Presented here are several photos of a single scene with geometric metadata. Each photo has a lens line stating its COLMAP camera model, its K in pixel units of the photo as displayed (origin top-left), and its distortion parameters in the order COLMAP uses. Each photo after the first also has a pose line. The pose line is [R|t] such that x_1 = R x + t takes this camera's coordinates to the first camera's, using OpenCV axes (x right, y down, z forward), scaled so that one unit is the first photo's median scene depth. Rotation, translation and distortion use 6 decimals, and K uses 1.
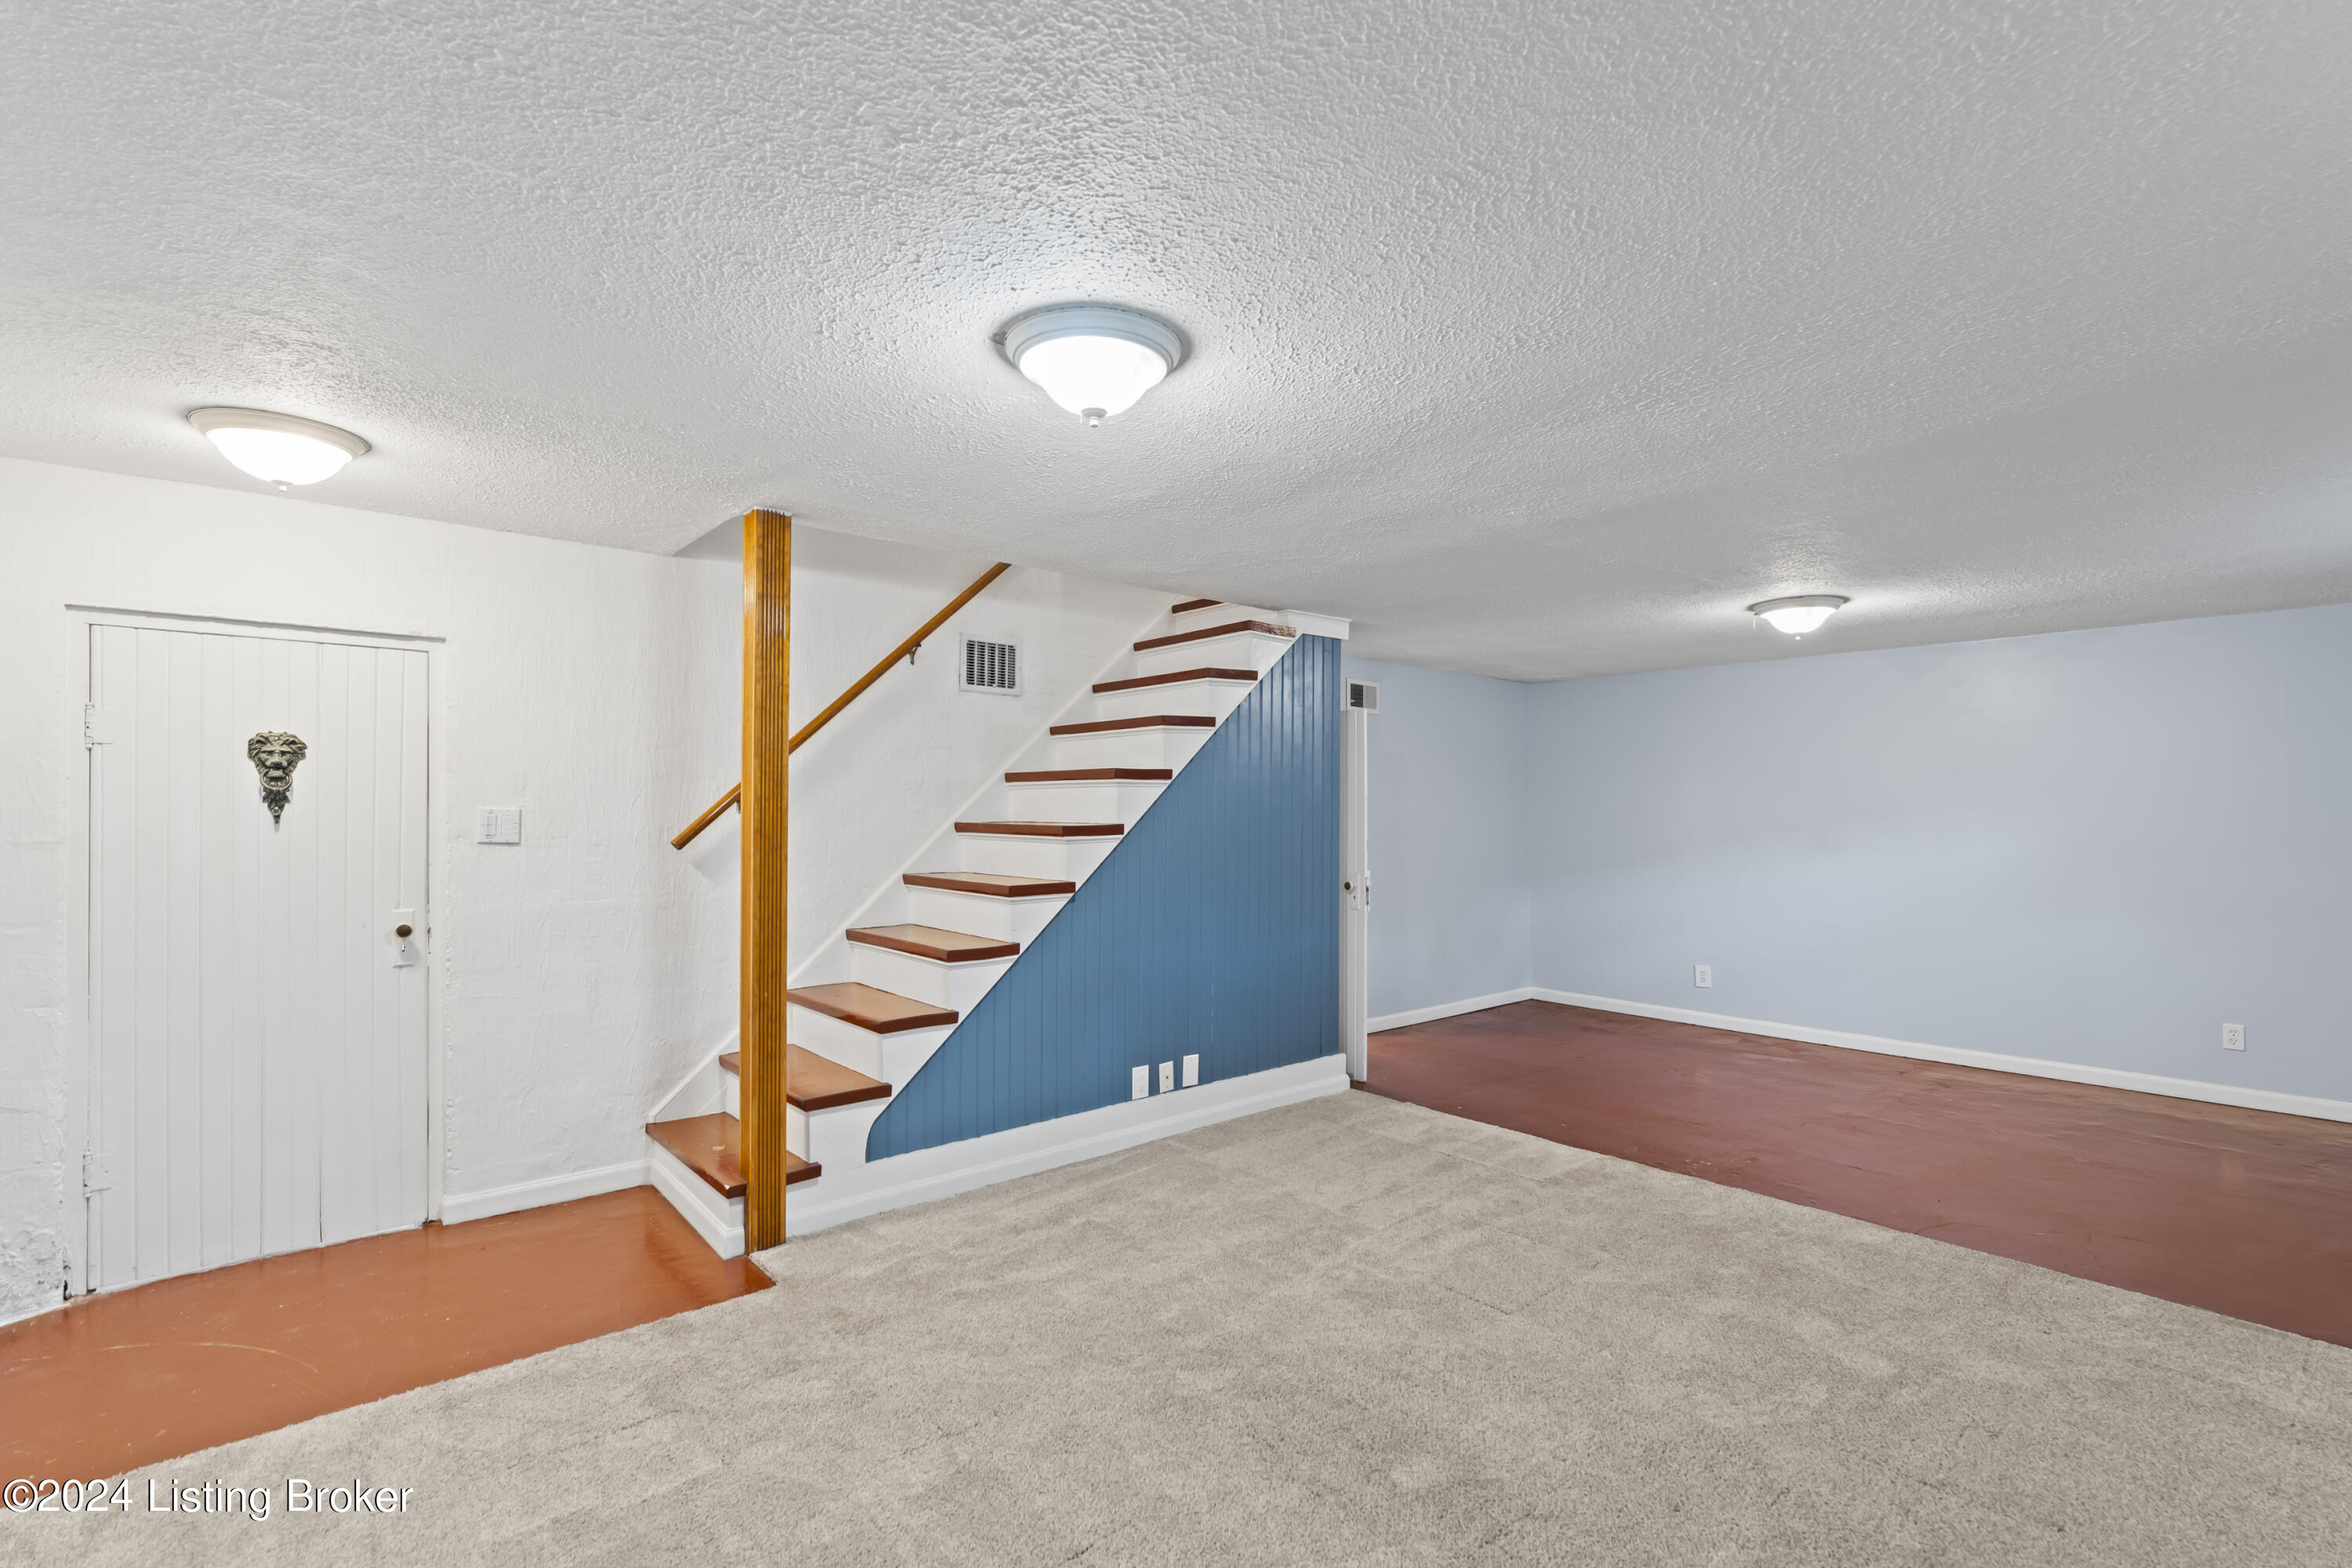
lens RADIAL K [[1050.1, 0, 1198.1], [0, 1050.1, 791.8], [0, 0, 1]] dist [-0.001803, -0.000068]
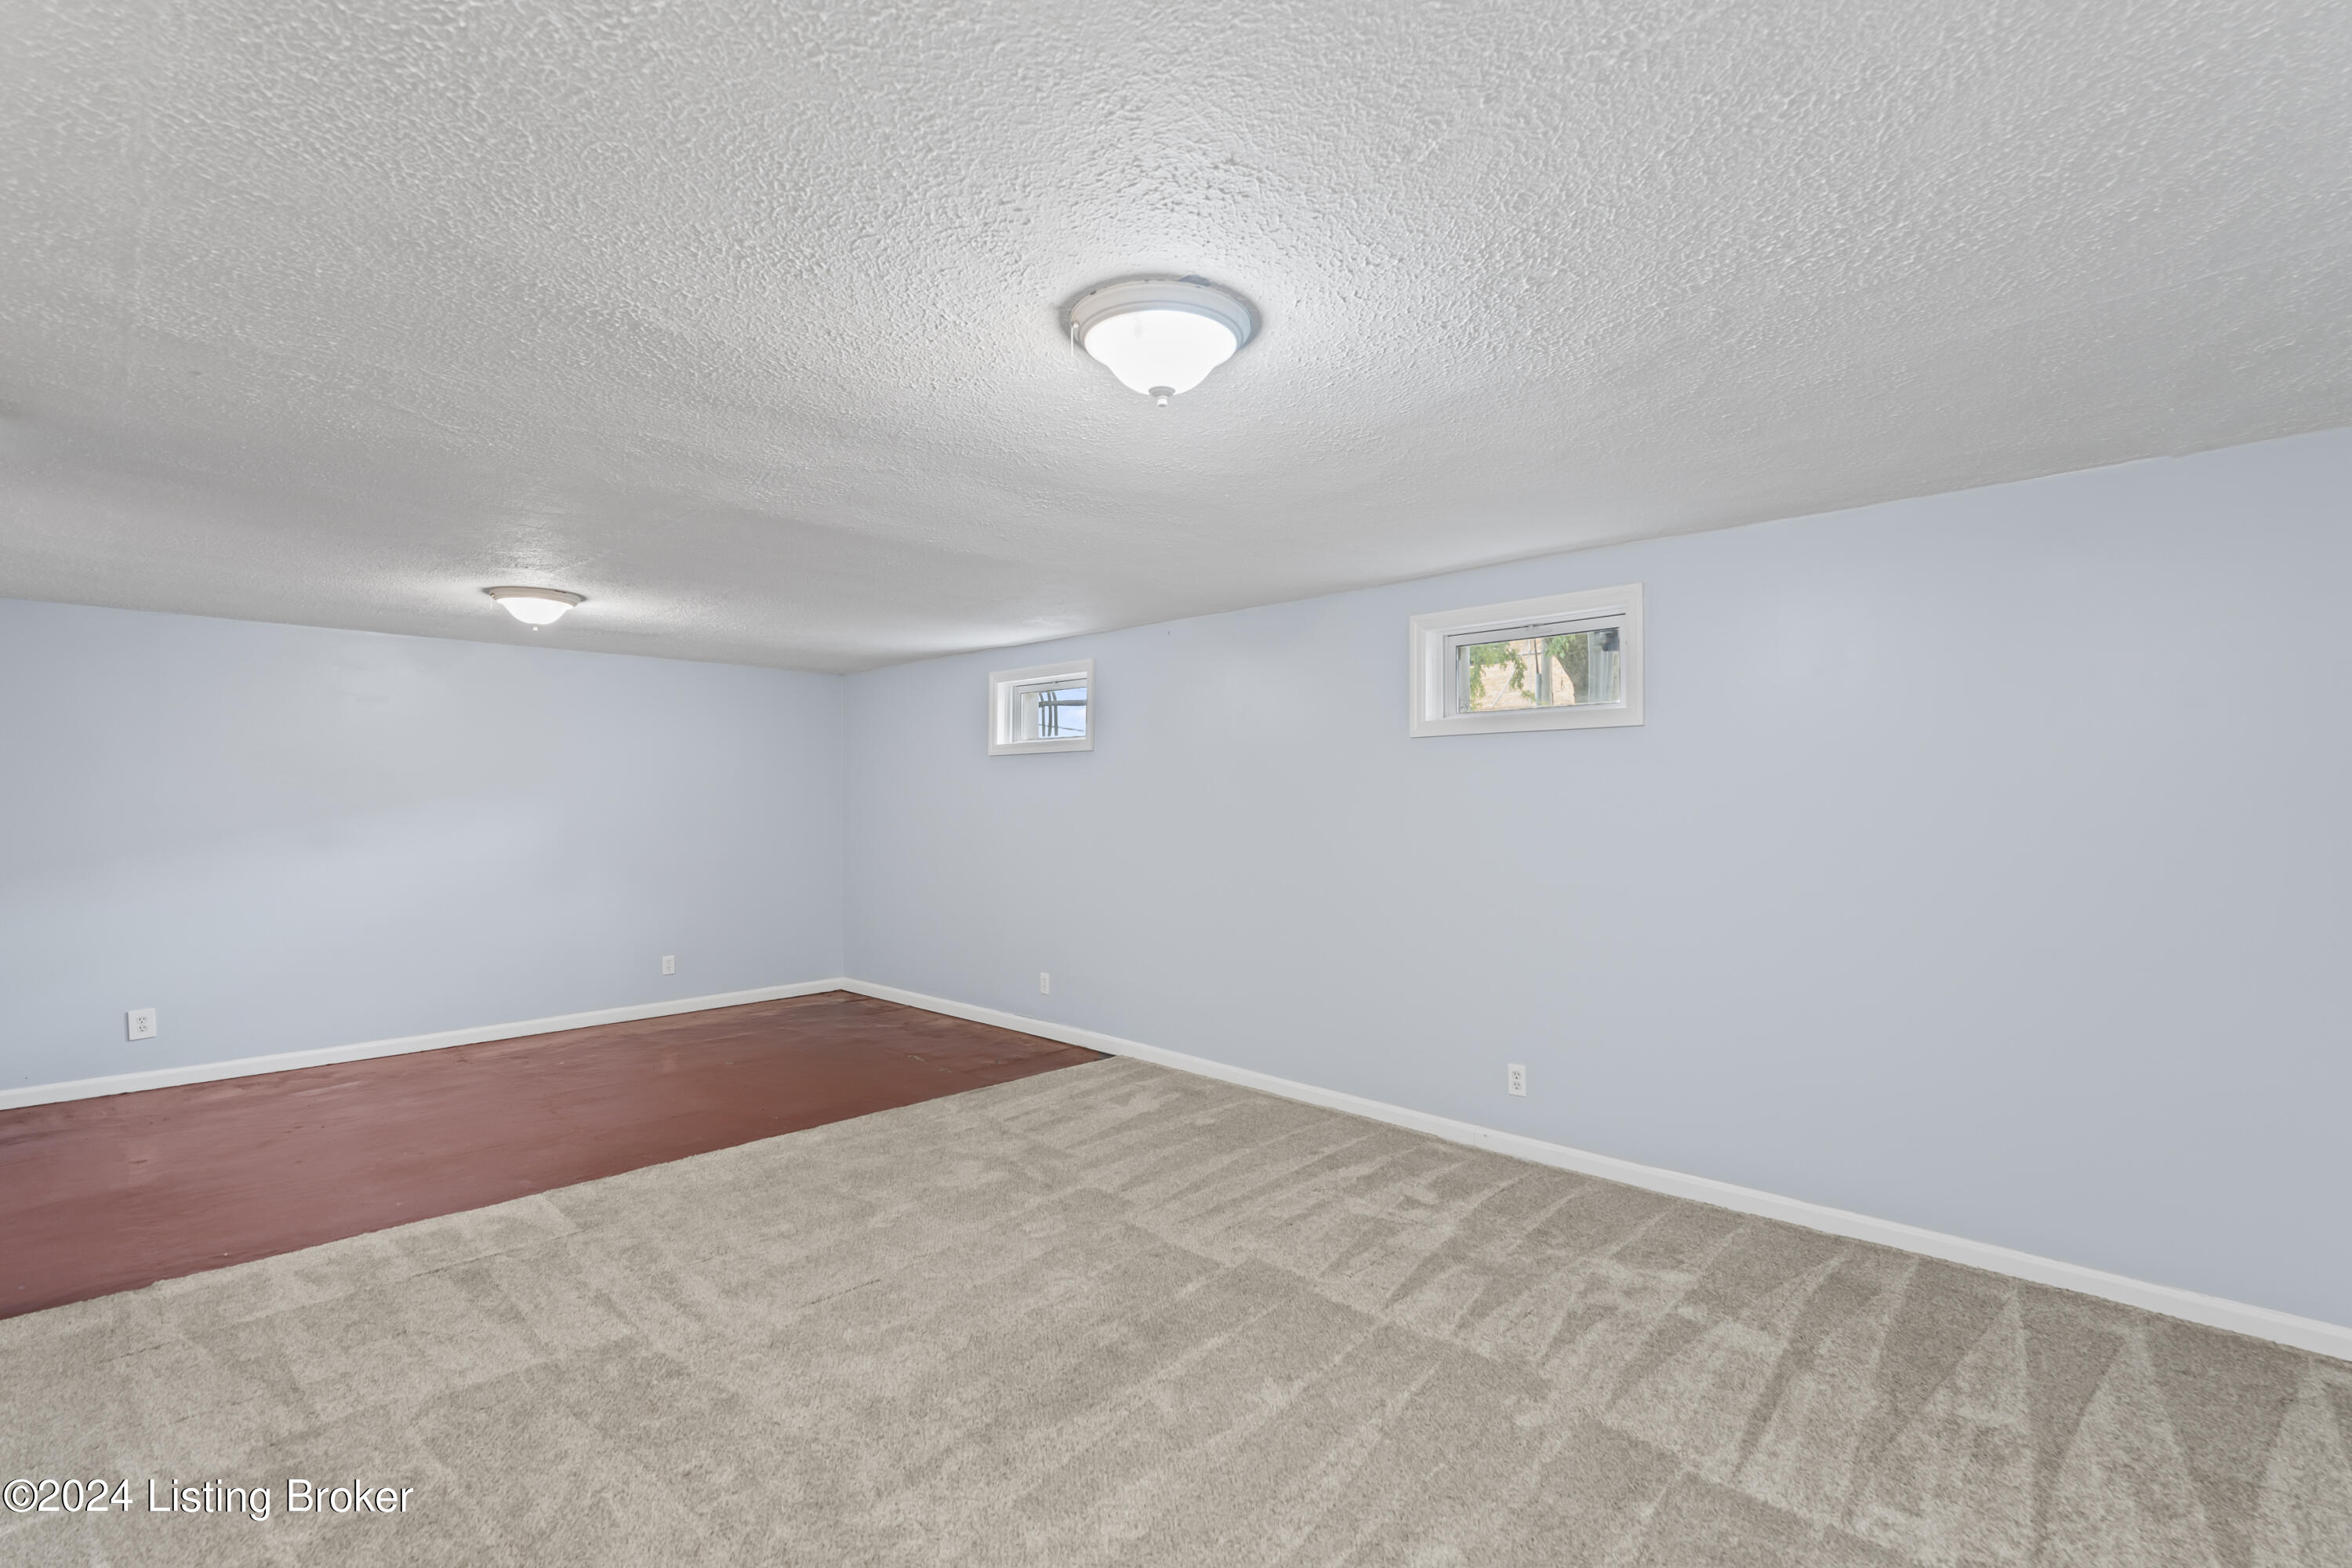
lens RADIAL K [[1050.1, 0, 1198.8], [0, 1050.1, 795.0], [0, 0, 1]] dist [-0.001803, -0.000068]
pose [[-0.093756, 0.000653, 0.995595, -0.552041], [-0.016353, 0.999864, -0.002196, 0.004721], [-0.995461, -0.016487, -0.093732, 0.549262]]
